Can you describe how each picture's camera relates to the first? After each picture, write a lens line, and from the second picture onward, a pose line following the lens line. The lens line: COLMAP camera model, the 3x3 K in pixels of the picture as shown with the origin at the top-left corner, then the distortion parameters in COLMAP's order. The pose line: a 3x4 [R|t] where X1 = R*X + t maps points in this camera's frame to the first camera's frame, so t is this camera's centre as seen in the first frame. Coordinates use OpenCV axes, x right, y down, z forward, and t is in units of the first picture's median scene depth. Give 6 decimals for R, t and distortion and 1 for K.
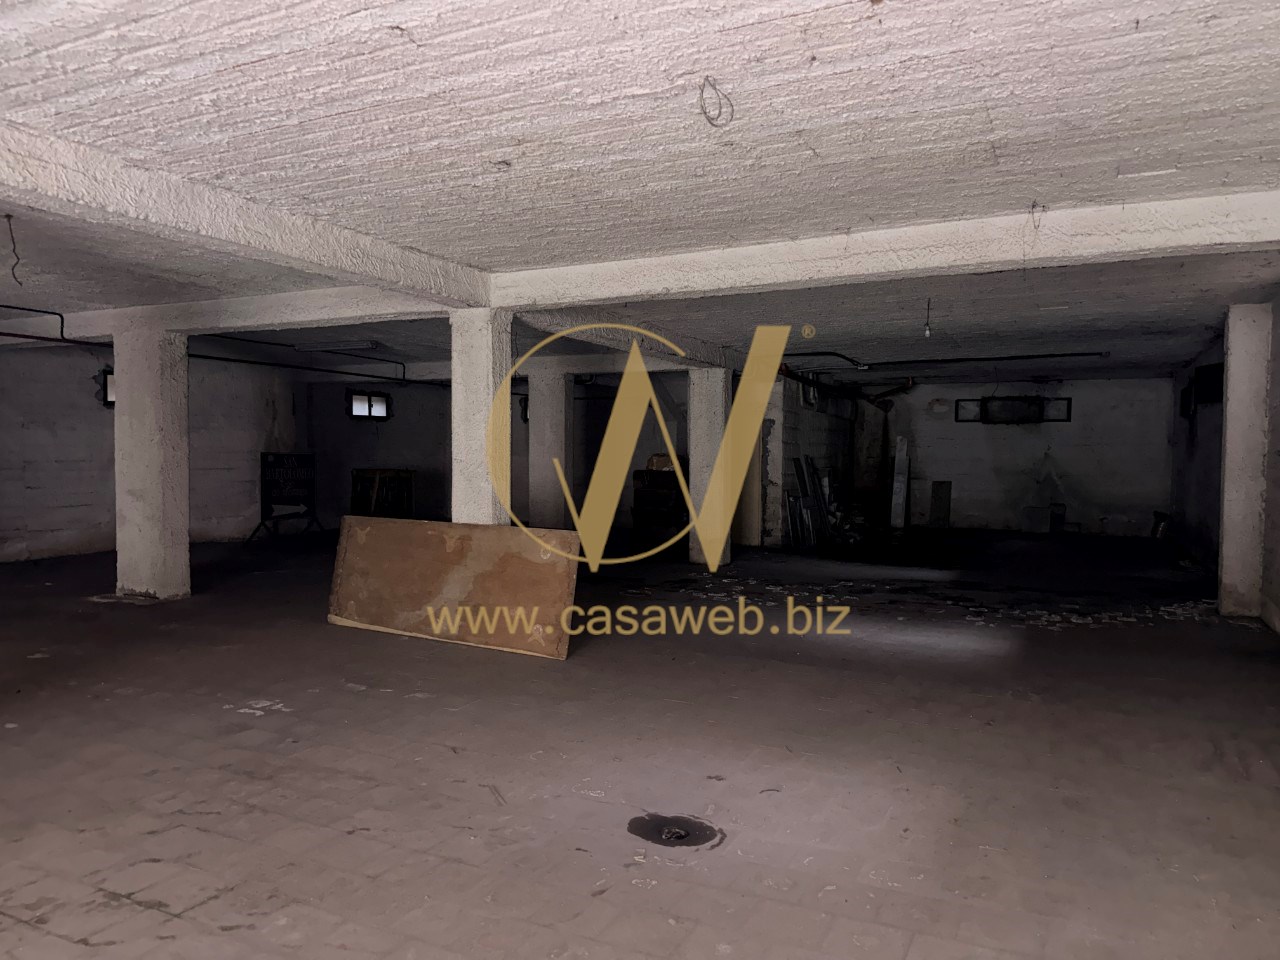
lens RADIAL K [[900.4, 0, 620.3], [0, 900.4, 483.8], [0, 0, 1]] dist [0.023337, -0.025256]
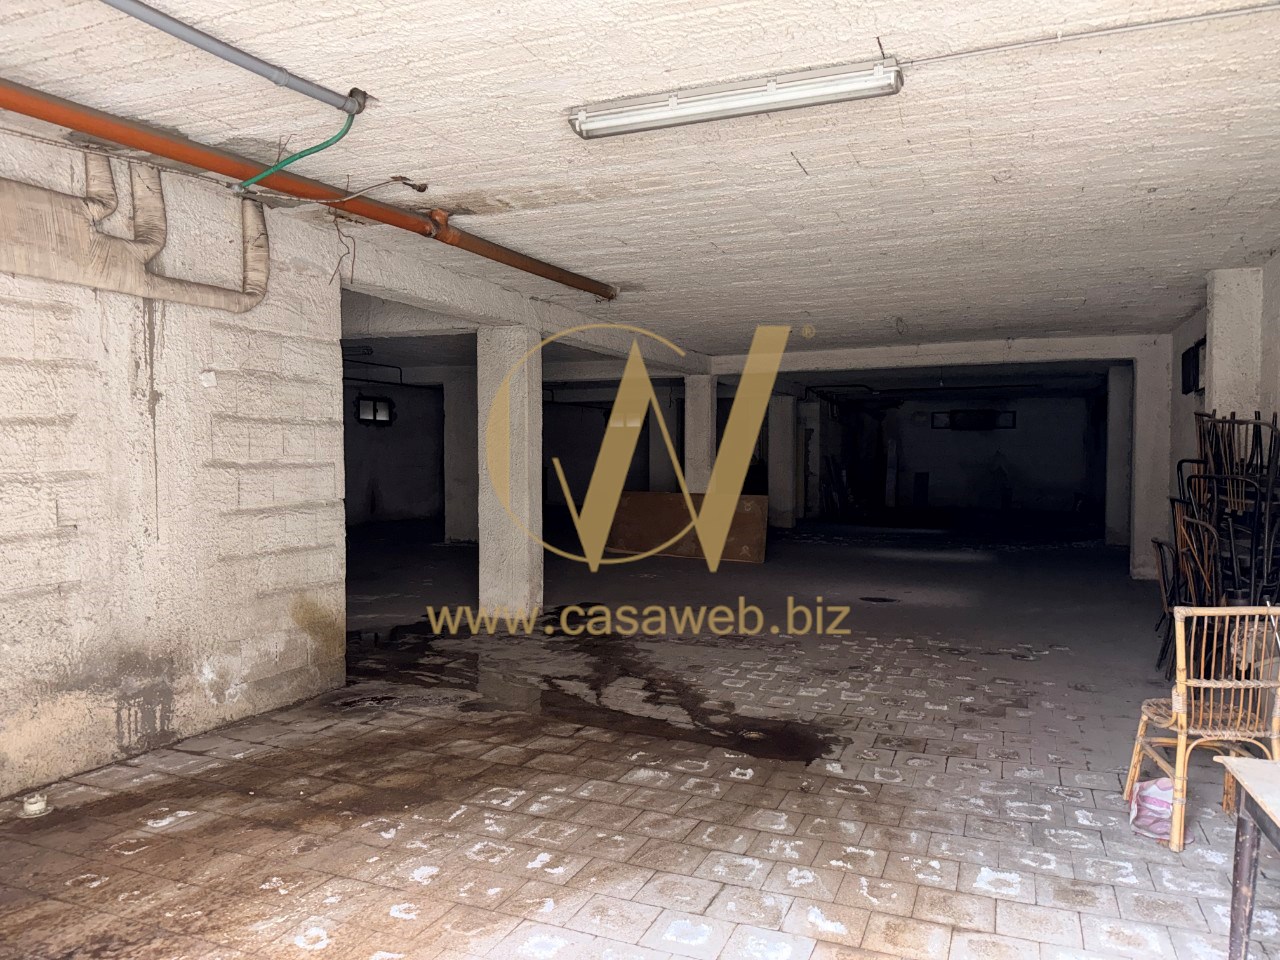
lens RADIAL K [[900.4, 0, 631.2], [0, 900.4, 479.0], [0, 0, 1]] dist [0.023337, -0.025256]
pose [[0.997659, -0.006505, 0.068078, -0.168124], [0.006774, 0.999970, -0.003724, 0.008704], [-0.068052, 0.004177, 0.997673, -0.311758]]
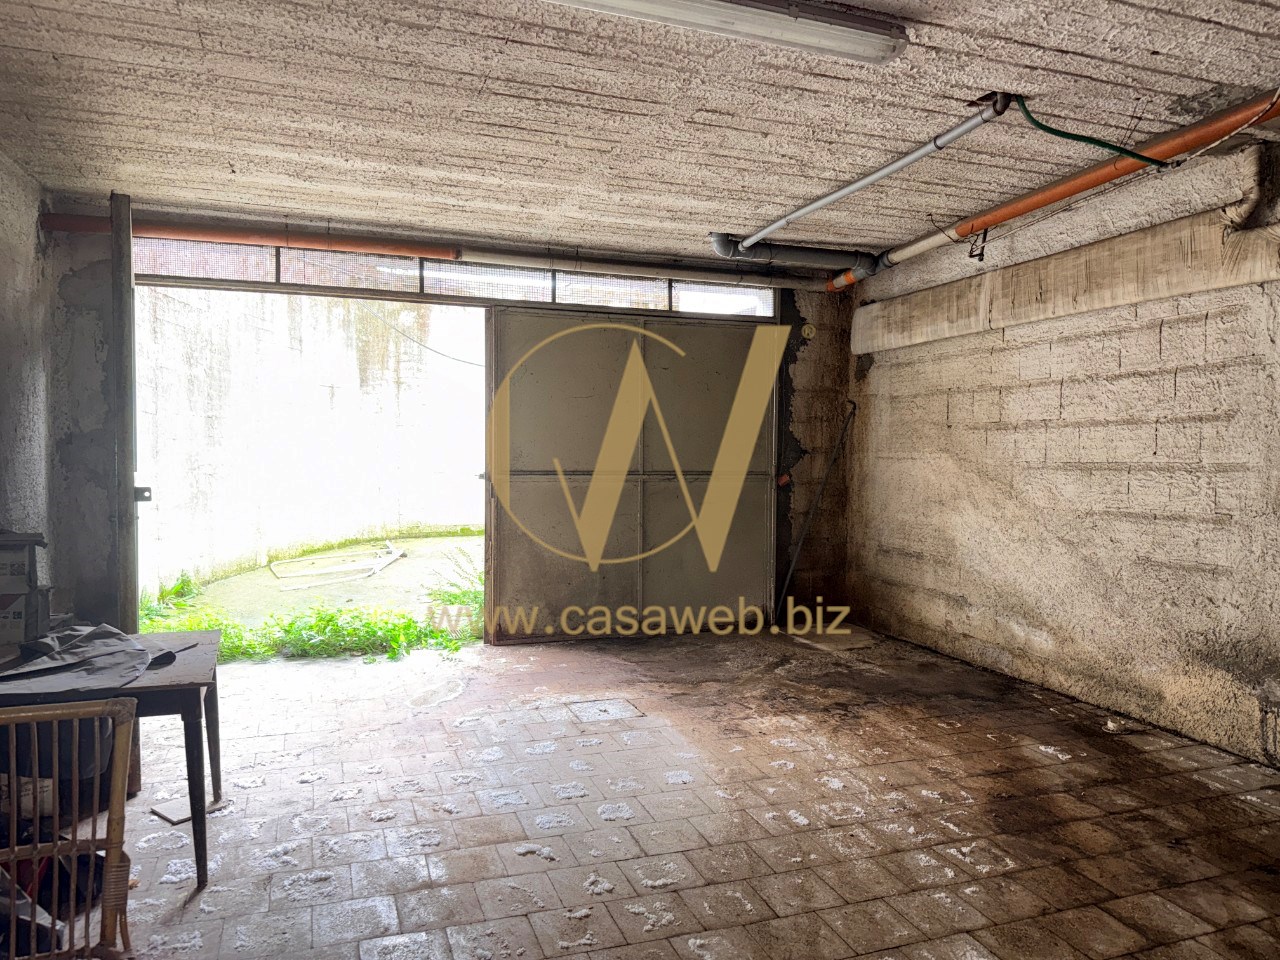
lens RADIAL K [[900.4, 0, 644.4], [0, 900.4, 480.2], [0, 0, 1]] dist [0.023337, -0.025256]
pose [[-0.687205, 0.013938, -0.726330, 0.335595], [-0.035763, 0.997955, 0.052987, -0.011888], [0.725583, 0.062389, -0.685300, 0.608331]]
